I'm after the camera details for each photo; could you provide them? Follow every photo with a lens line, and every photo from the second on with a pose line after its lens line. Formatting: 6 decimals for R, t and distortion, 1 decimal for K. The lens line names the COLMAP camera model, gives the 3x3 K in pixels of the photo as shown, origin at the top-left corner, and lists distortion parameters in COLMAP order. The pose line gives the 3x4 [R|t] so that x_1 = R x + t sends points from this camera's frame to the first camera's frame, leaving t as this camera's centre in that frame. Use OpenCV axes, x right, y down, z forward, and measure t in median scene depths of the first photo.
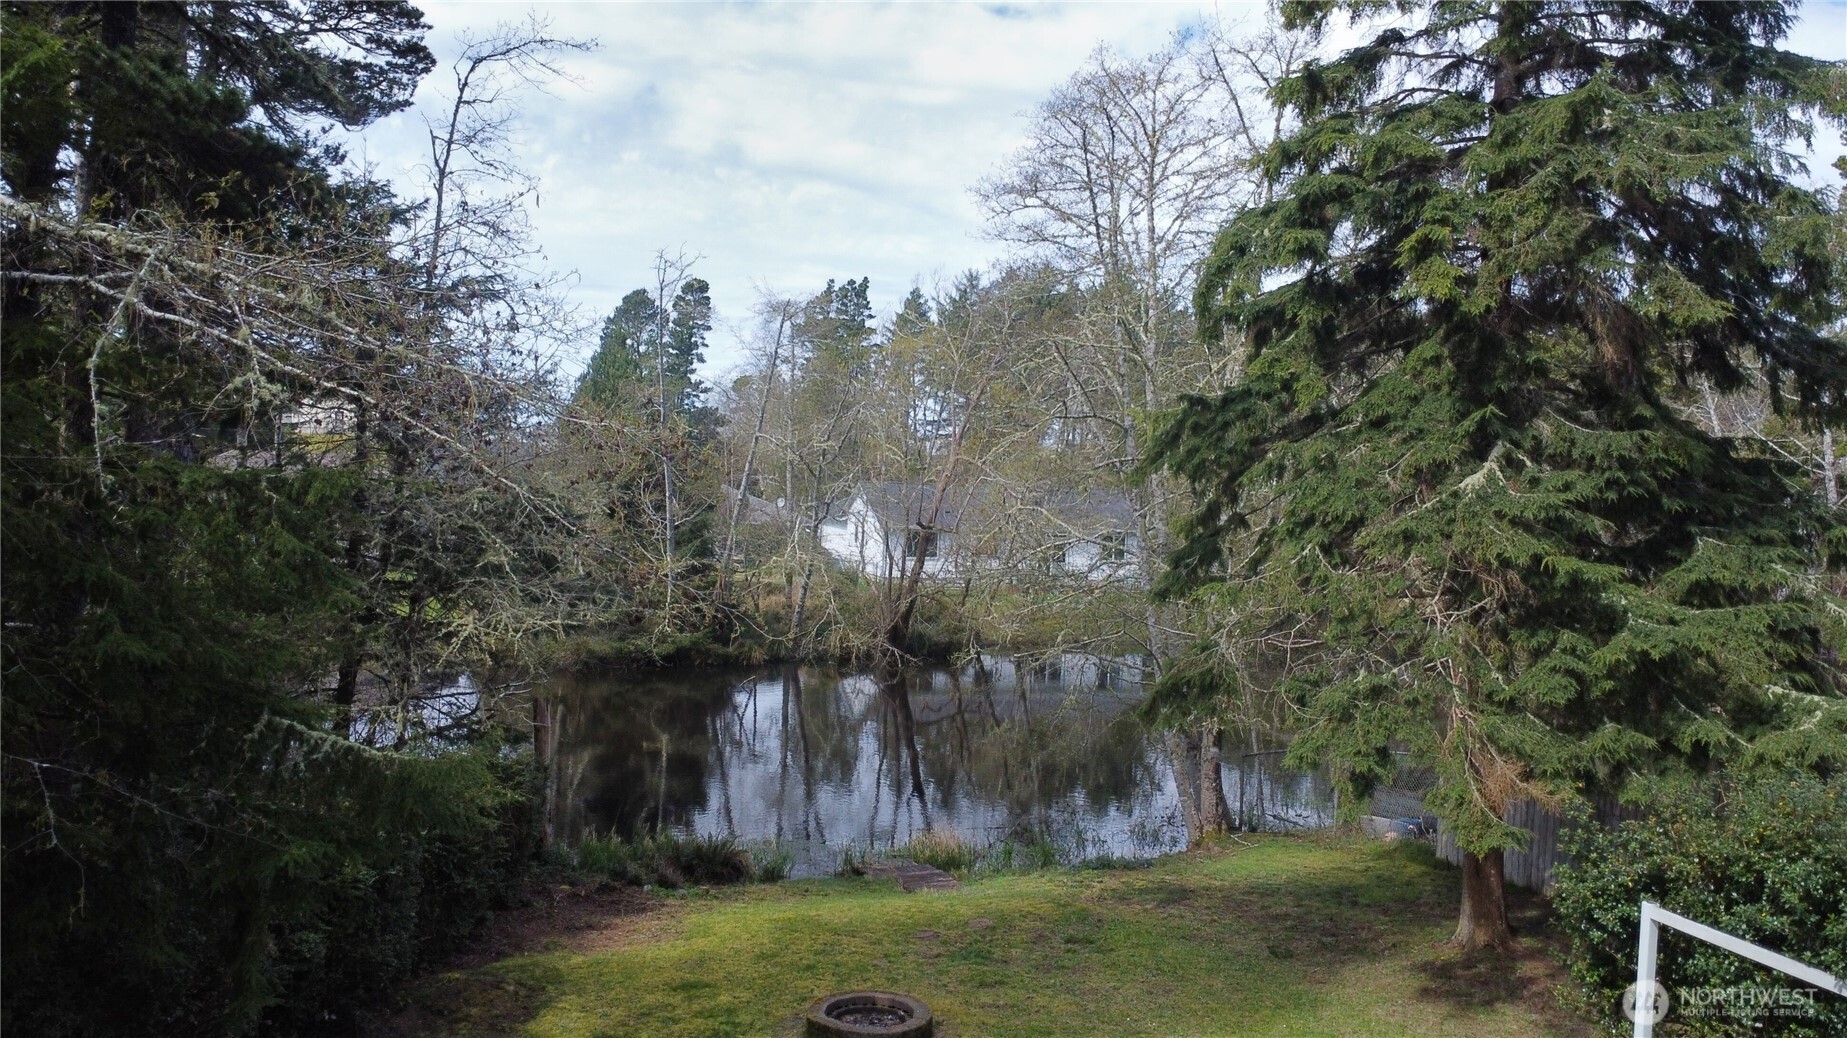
lens RADIAL K [[1415.7, 0, 931.5], [0, 1415.7, 565.0], [0, 0, 1]] dist [0.000947, 0.000339]
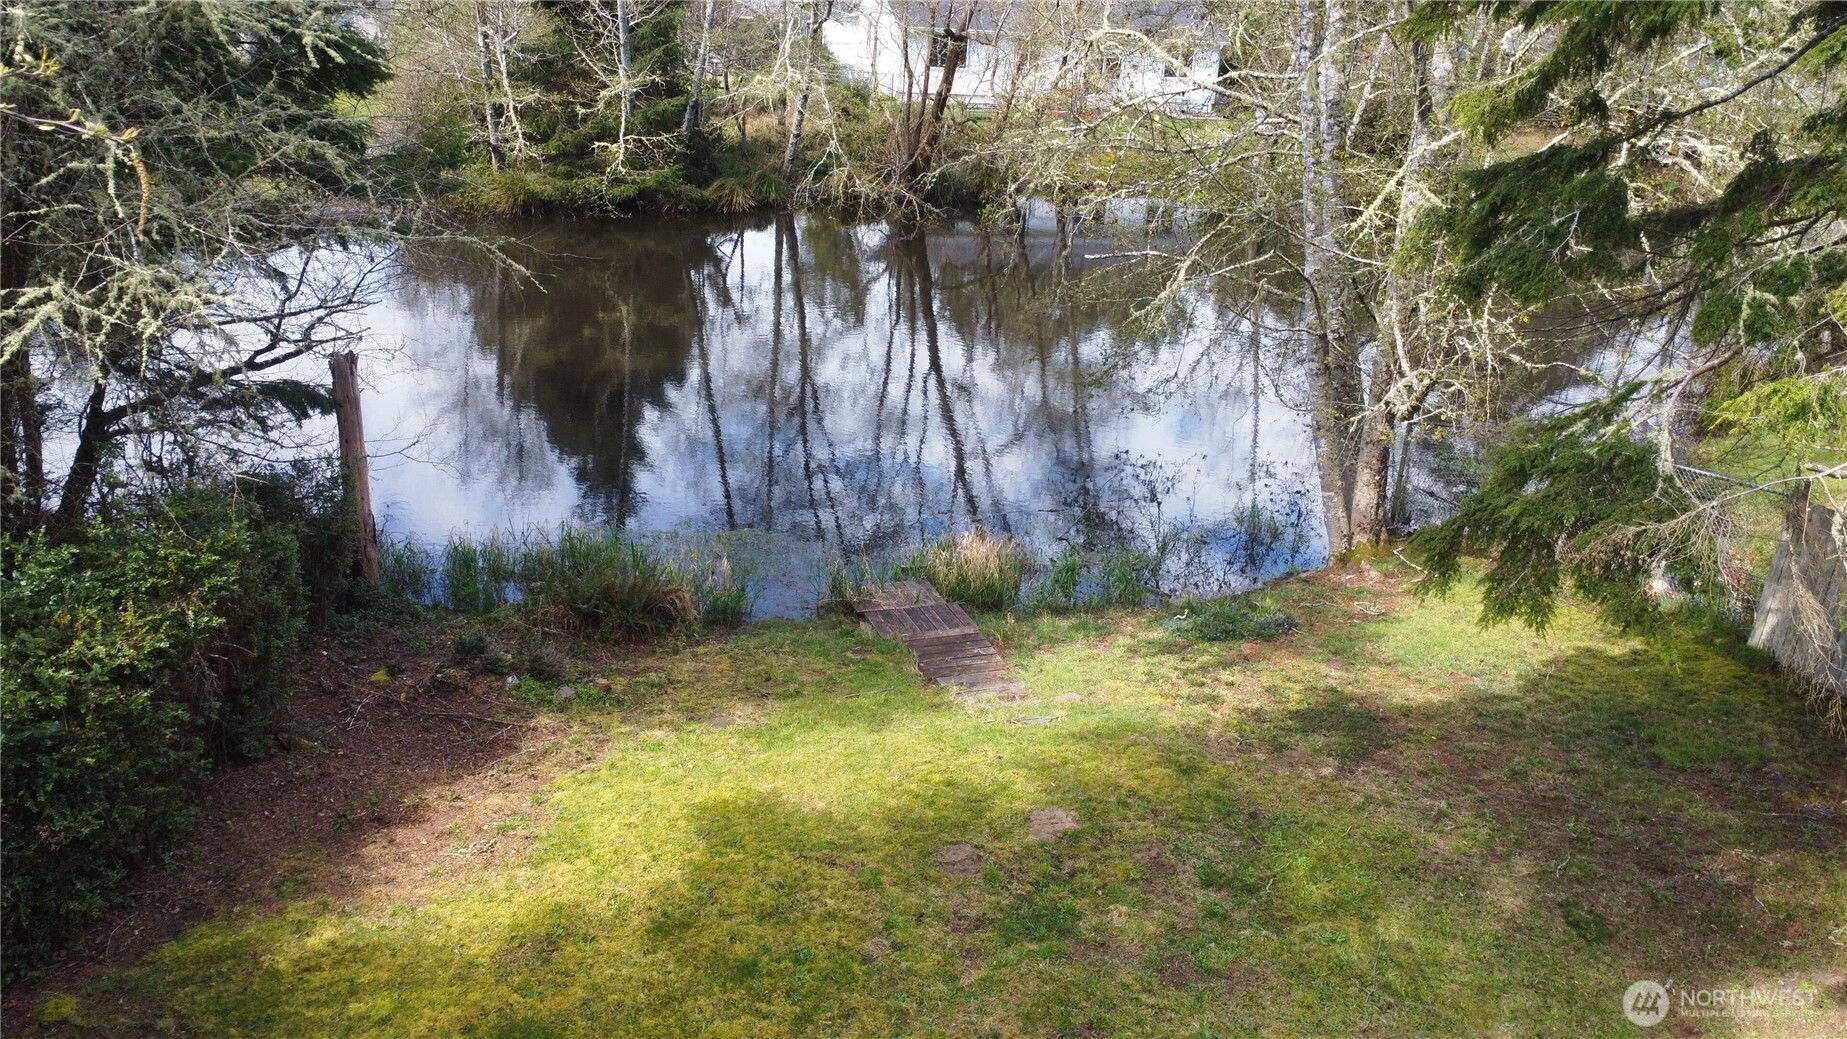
lens RADIAL K [[1382.4, 0, 929.4], [0, 1382.4, 530.6], [0, 0, 1]] dist [0.000113, -0.000842]
pose [[0.999525, 0.030370, -0.005197, -0.013701], [-0.027010, 0.944824, 0.326462, -0.037825], [0.014825, -0.326167, 0.945196, 0.419254]]
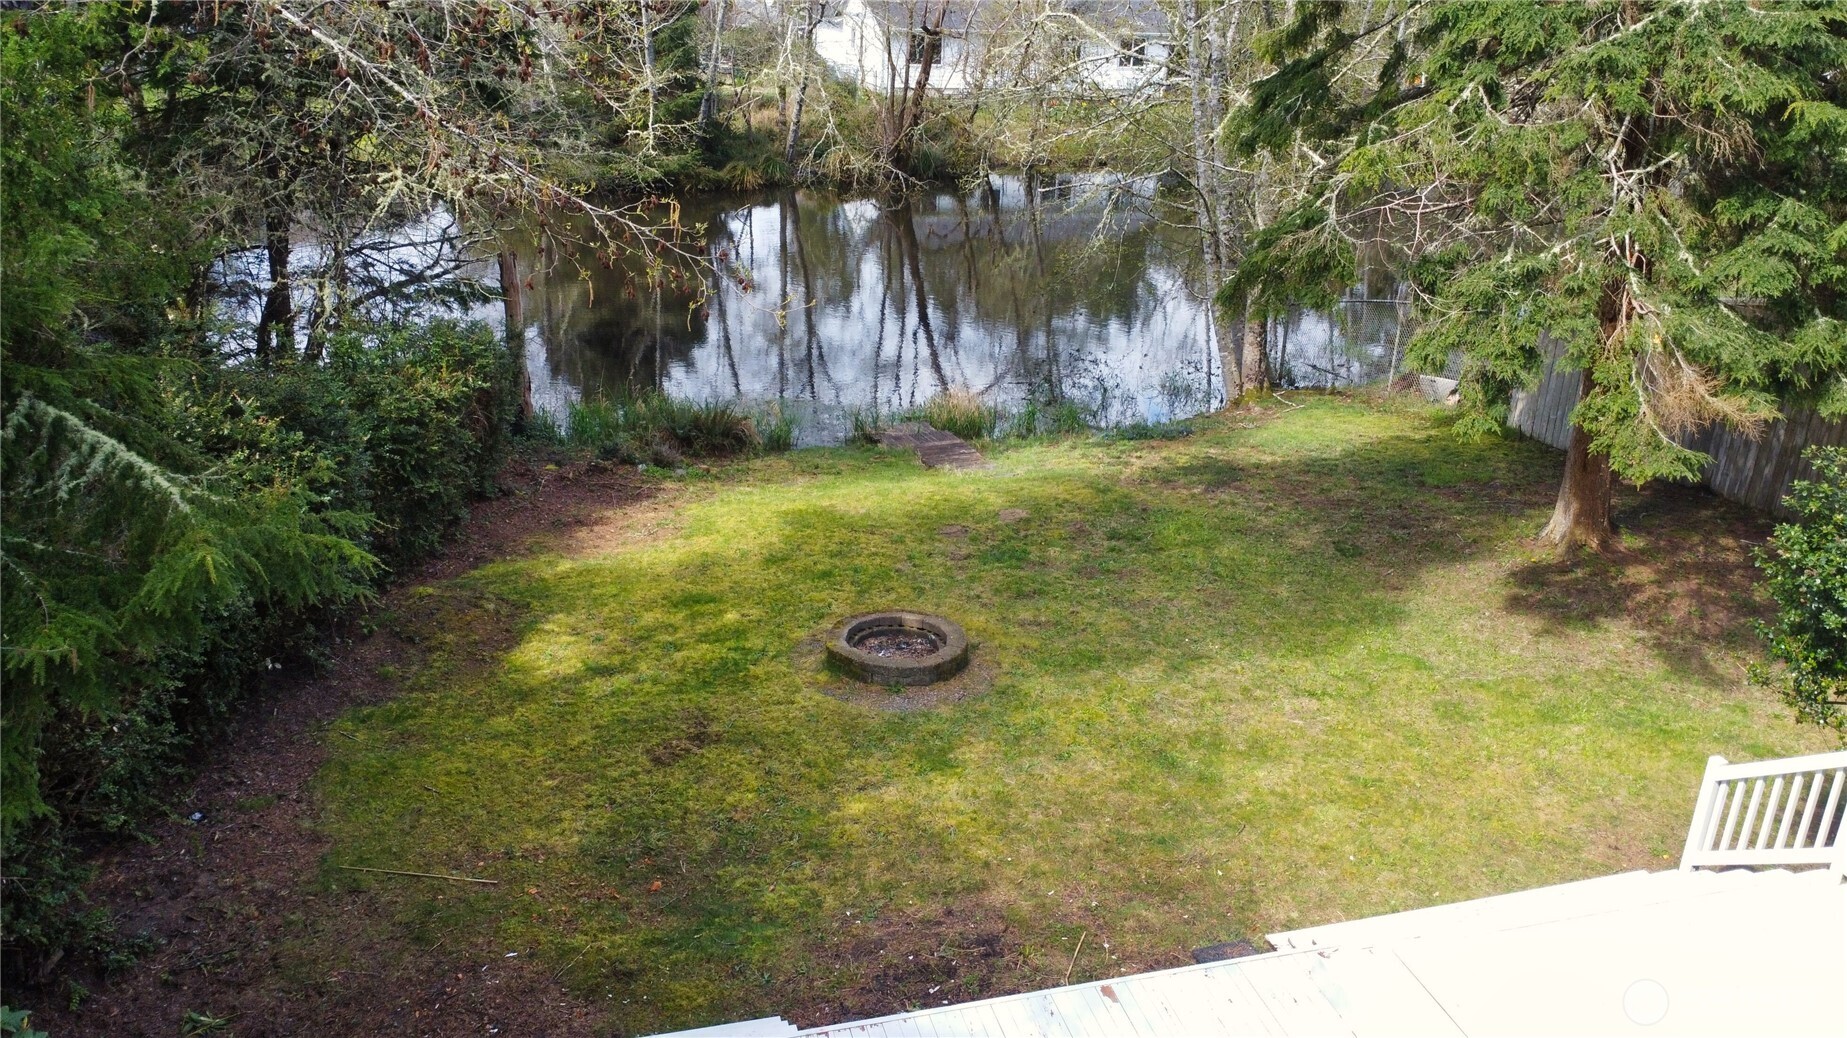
lens RADIAL K [[1382.4, 0, 929.4], [0, 1382.4, 530.1], [0, 0, 1]] dist [0.000113, -0.000842]
pose [[0.999989, -0.004563, 0.000538, -0.015723], [0.004152, 0.947597, 0.319441, -0.015744], [-0.001967, -0.319435, 0.947606, 0.137098]]
